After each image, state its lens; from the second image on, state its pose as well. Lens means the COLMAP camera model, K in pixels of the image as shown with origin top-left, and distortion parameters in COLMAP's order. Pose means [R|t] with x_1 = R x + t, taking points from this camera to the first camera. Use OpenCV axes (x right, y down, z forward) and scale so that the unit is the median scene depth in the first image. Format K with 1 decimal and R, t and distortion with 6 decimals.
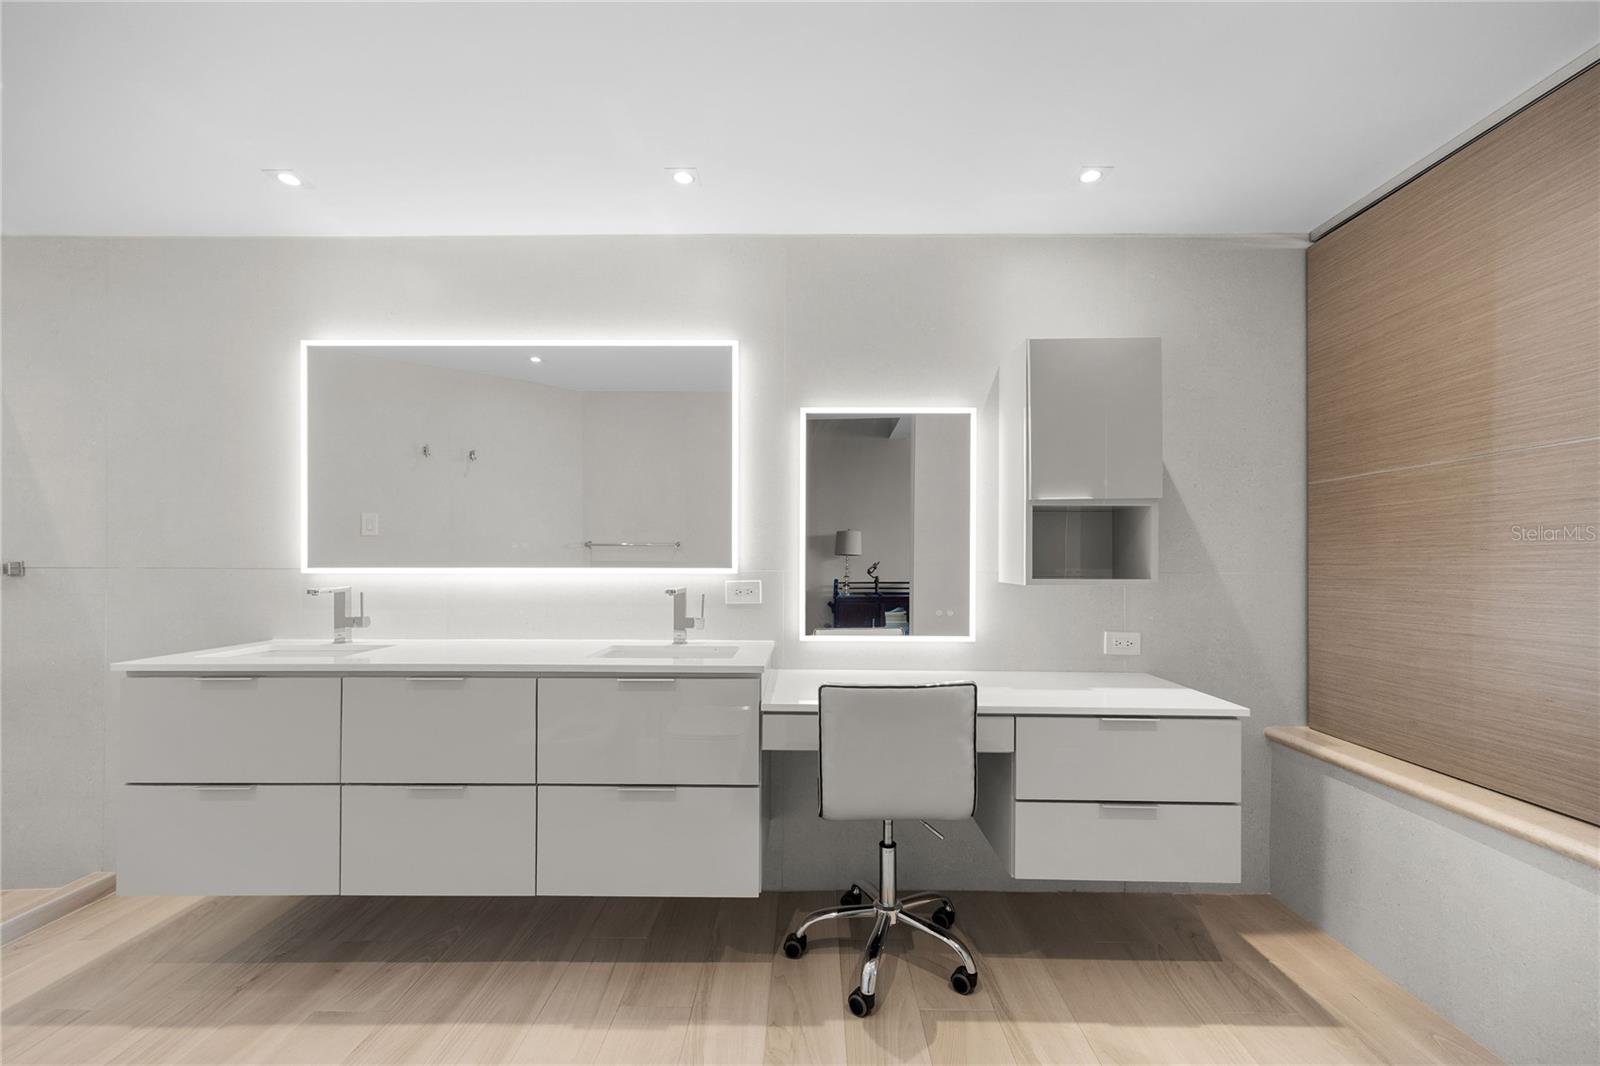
lens RADIAL K [[625.7, 0, 806.8], [0, 625.7, 546.9], [0, 0, 1]] dist [-0.006291, 0.000204]
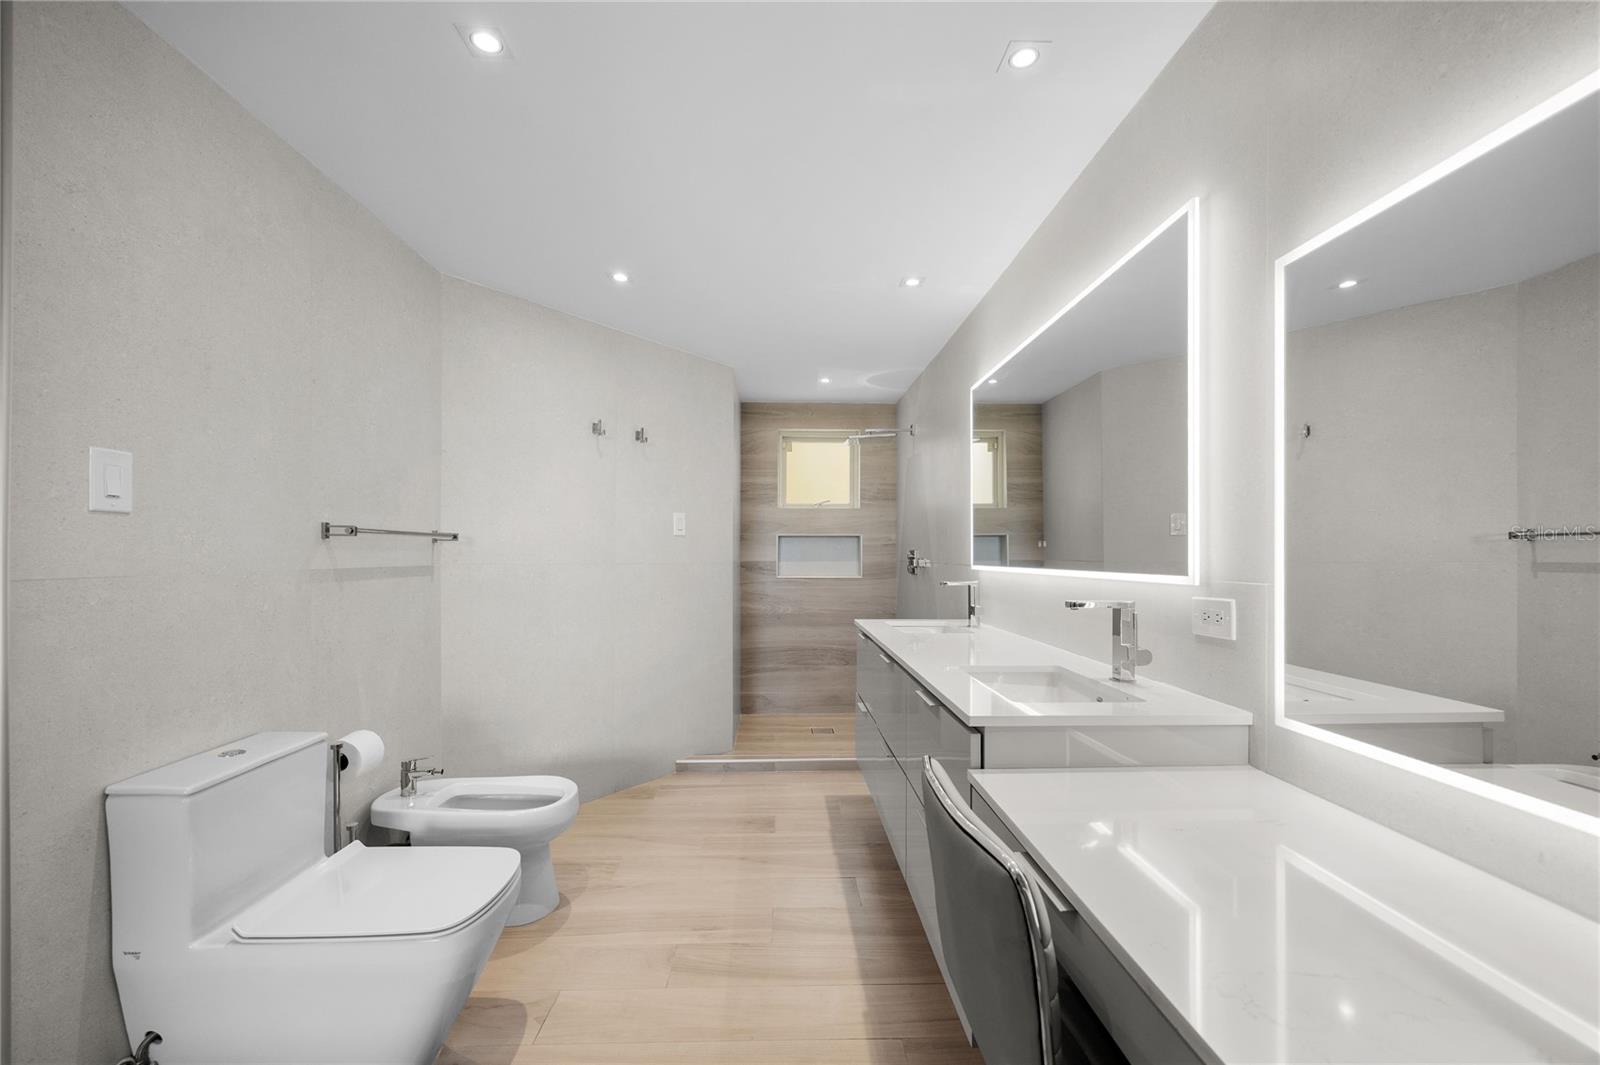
lens RADIAL K [[625.7, 0, 806.8], [0, 625.7, 546.4], [0, 0, 1]] dist [-0.006291, 0.000204]
pose [[0.061748, -0.014071, -0.997993, 0.460168], [0.016886, 0.999772, -0.013051, 0.007123], [0.997949, -0.016046, 0.061971, 0.591929]]
